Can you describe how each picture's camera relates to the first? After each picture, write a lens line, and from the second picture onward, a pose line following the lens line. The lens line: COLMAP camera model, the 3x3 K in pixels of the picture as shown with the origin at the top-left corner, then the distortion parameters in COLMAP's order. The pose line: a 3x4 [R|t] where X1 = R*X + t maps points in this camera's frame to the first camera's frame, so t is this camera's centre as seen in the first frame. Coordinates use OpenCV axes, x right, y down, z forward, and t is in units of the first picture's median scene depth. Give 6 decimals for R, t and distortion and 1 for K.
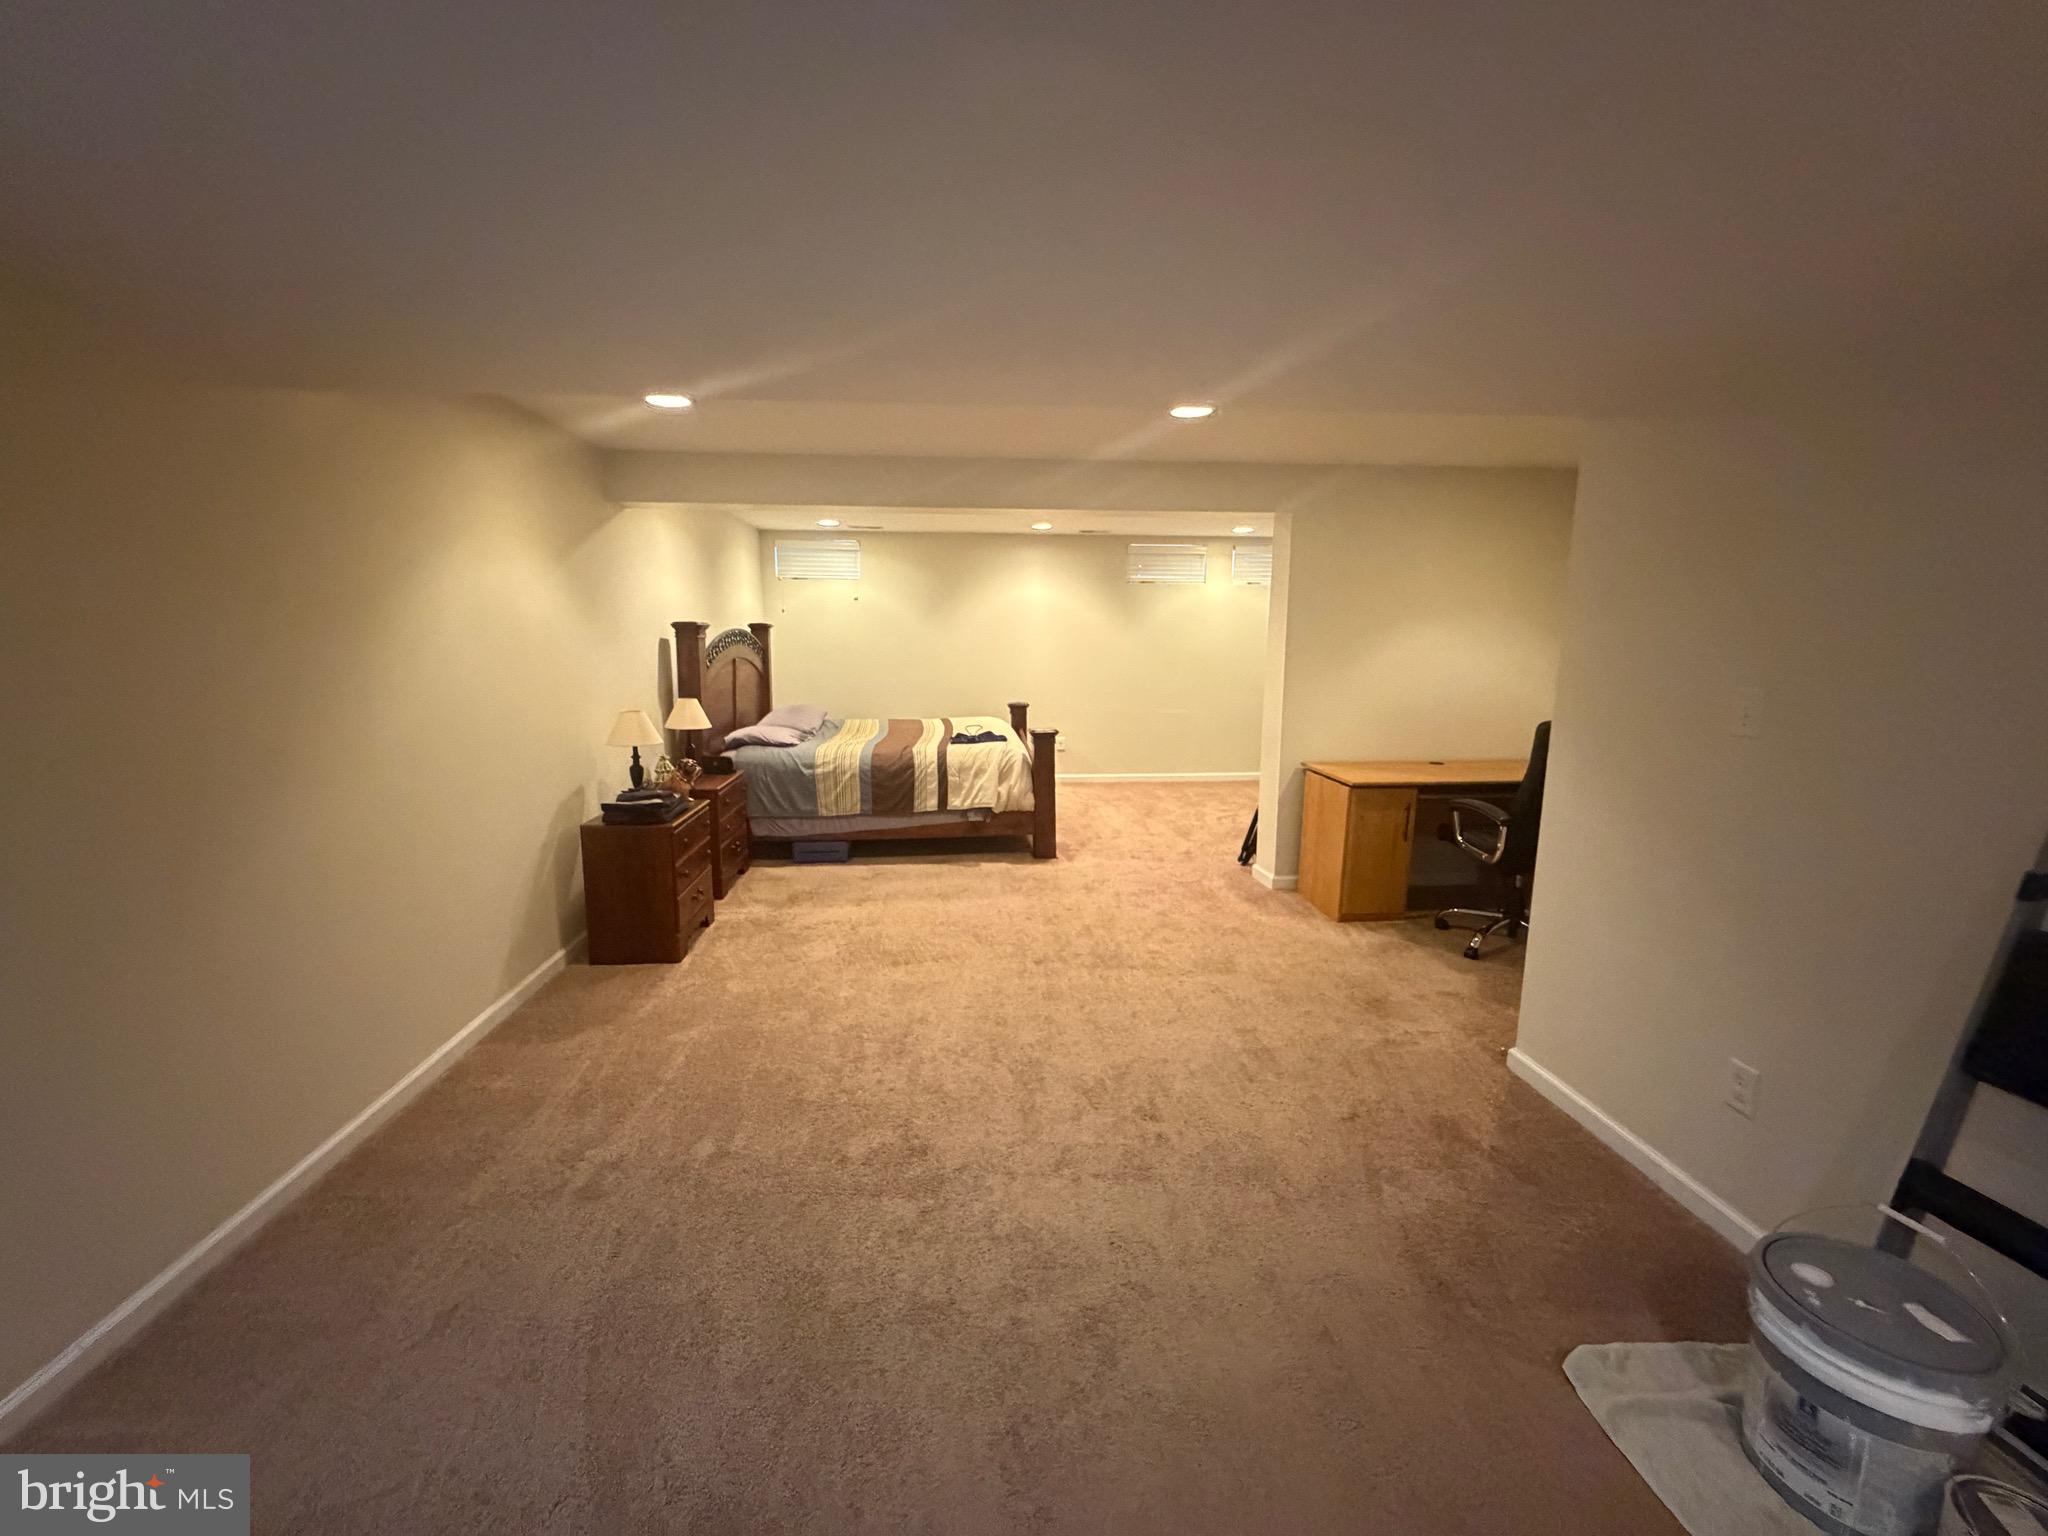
lens RADIAL K [[816.5, 0, 1016.9], [0, 816.5, 765.6], [0, 0, 1]] dist [-0.003197, 0.000550]
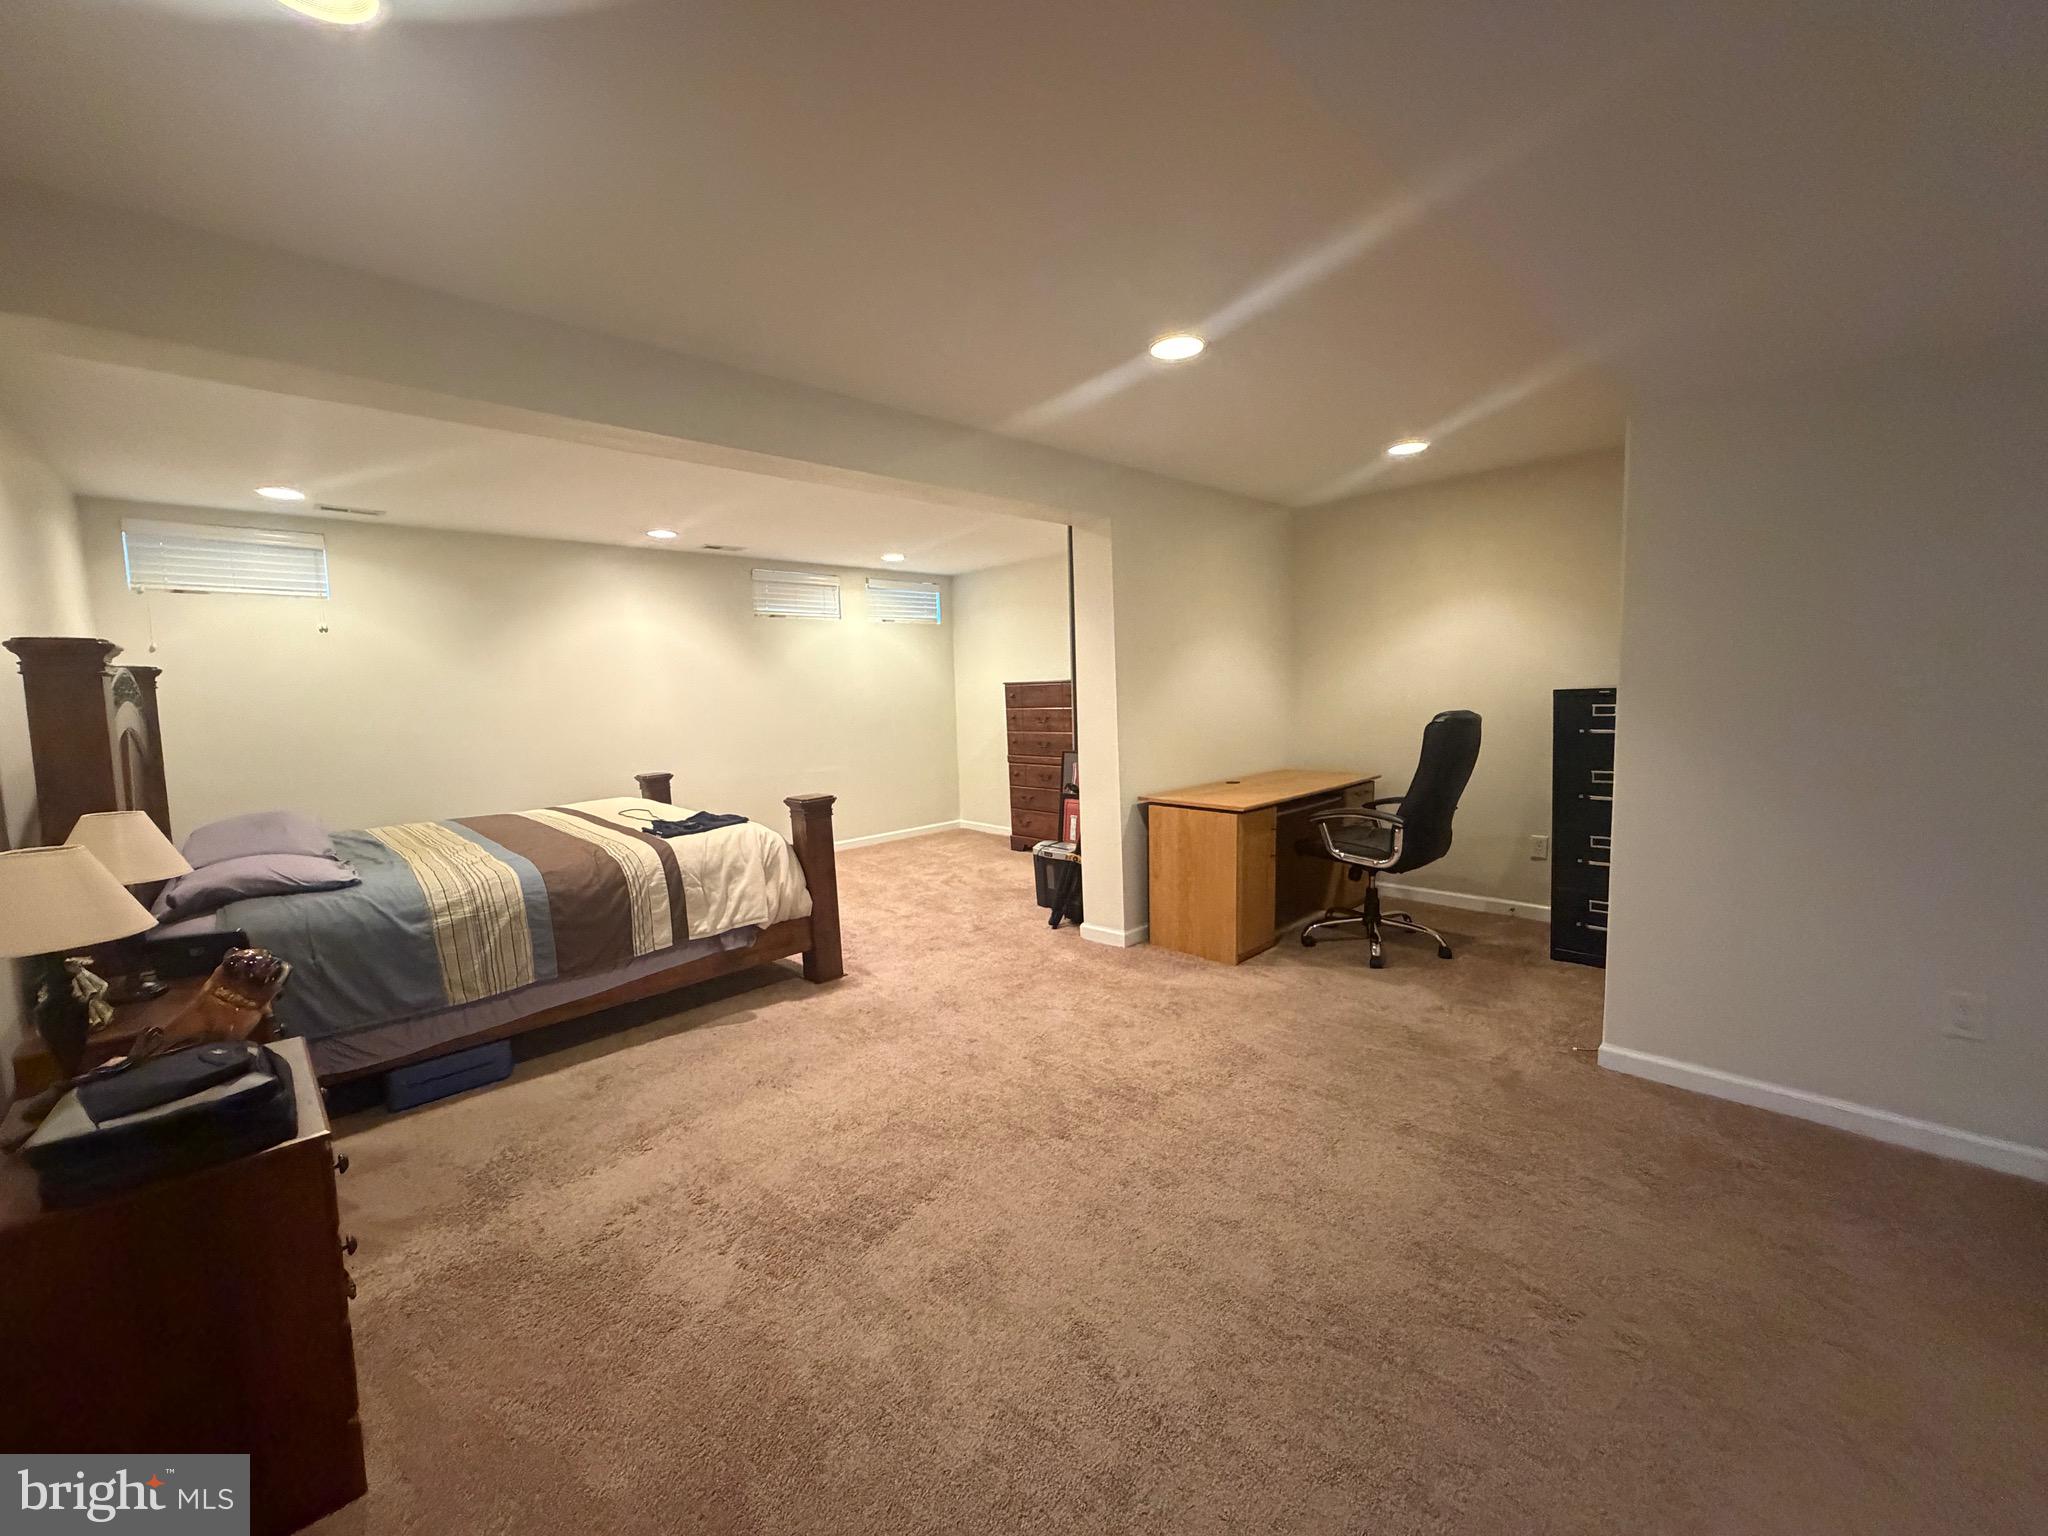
lens RADIAL K [[816.5, 0, 1025.6], [0, 816.5, 760.5], [0, 0, 1]] dist [-0.003197, 0.000550]
pose [[0.774211, -0.085159, 0.627172, -0.270997], [0.137483, 0.989875, -0.035309, -0.026149], [-0.617815, 0.113562, 0.778080, 0.340675]]
